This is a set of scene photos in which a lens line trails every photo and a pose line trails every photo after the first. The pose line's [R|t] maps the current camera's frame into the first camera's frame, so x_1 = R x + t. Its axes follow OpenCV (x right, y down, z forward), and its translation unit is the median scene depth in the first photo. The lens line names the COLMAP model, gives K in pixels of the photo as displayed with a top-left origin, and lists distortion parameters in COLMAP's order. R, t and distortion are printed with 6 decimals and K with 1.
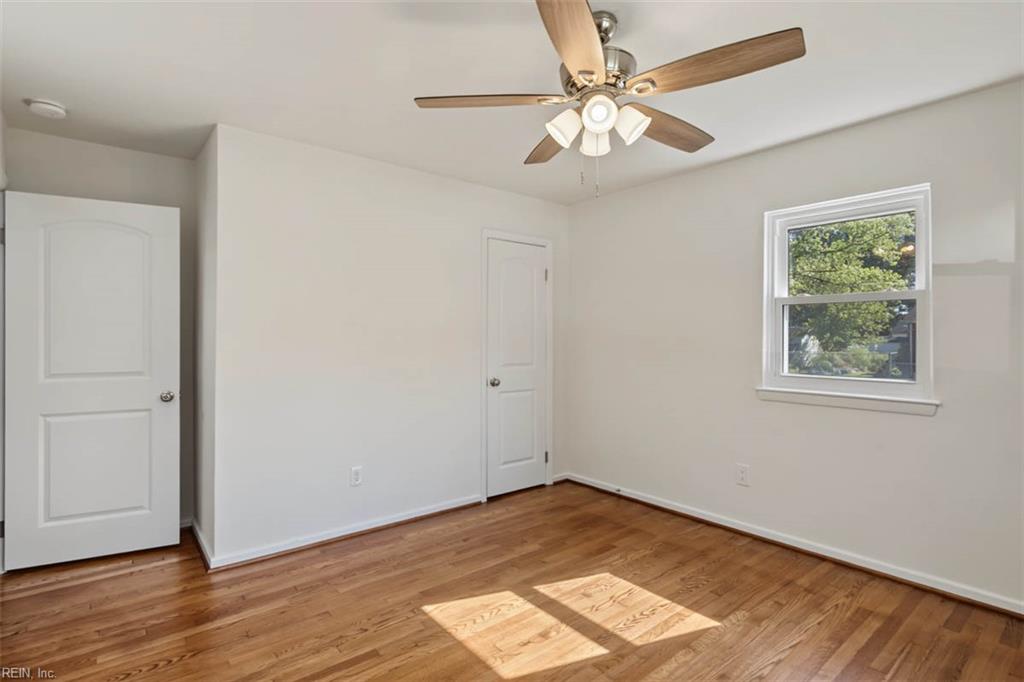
lens RADIAL K [[497.5, 0, 521.7], [0, 497.5, 342.7], [0, 0, 1]] dist [0.000674, 0.000598]
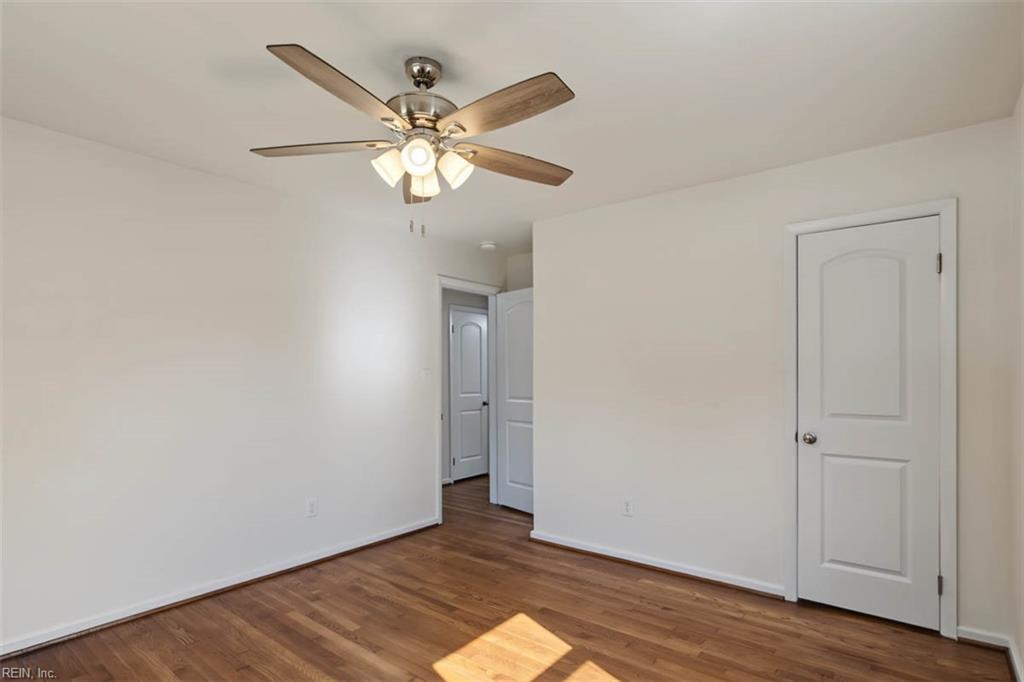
lens RADIAL K [[525.9, 0, 515.8], [0, 525.9, 383.0], [0, 0, 1]] dist [0.005402, 0.000441]
pose [[0.216356, 0.012158, -0.976239, 0.703236], [-0.007499, 0.999914, 0.010791, -0.003005], [0.976286, 0.004986, 0.216428, 0.532548]]
